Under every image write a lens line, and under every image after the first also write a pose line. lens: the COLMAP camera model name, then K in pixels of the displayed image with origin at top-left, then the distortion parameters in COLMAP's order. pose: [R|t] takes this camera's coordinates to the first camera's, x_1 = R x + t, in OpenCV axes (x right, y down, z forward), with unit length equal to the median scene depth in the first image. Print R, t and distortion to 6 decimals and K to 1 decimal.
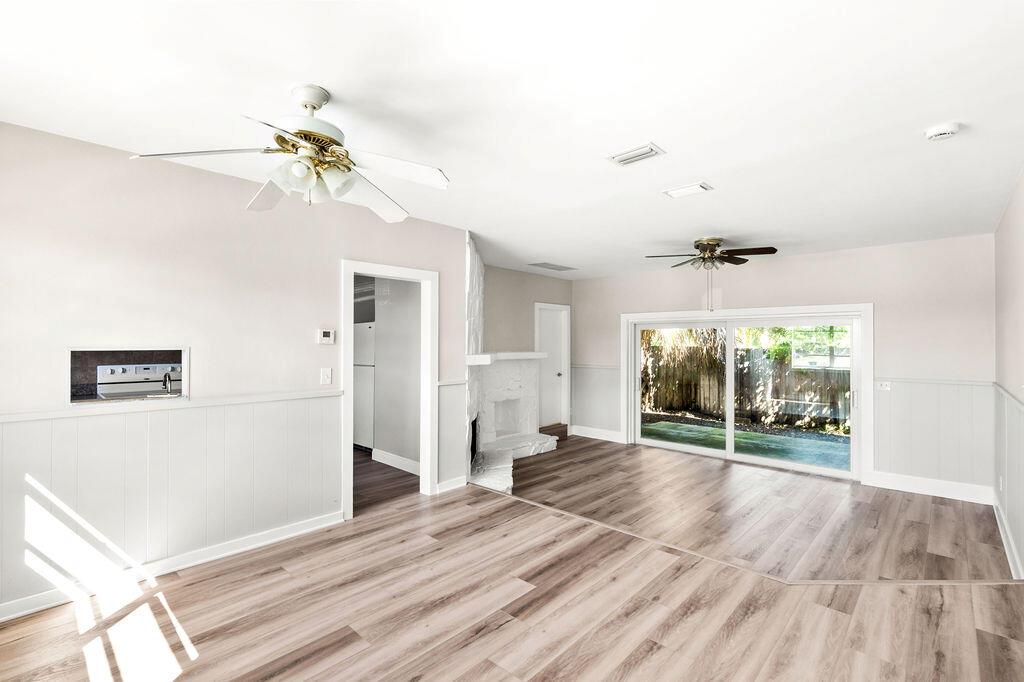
lens RADIAL K [[468.1, 0, 511.4], [0, 468.1, 342.6], [0, 0, 1]] dist [0.004490, 0.000841]
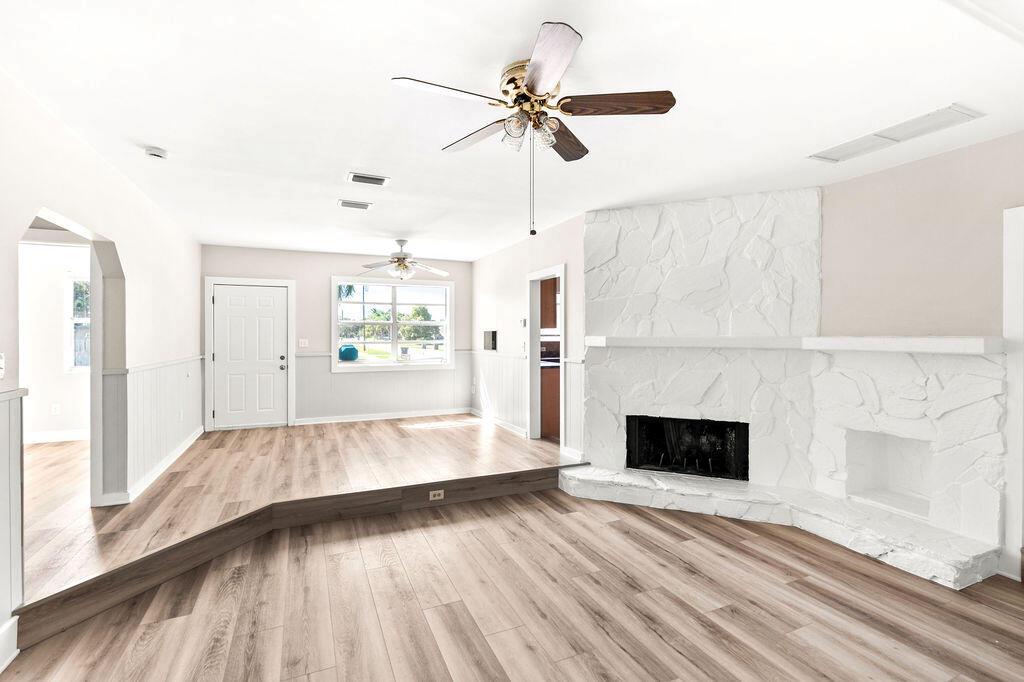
lens RADIAL K [[468.1, 0, 510.5], [0, 468.1, 339.5], [0, 0, 1]] dist [0.004490, 0.000841]
pose [[-0.390703, 0.006547, -0.920493, 0.796631], [0.005618, 0.999973, 0.004728, 0.027158], [0.920500, -0.003324, -0.390729, 1.106609]]
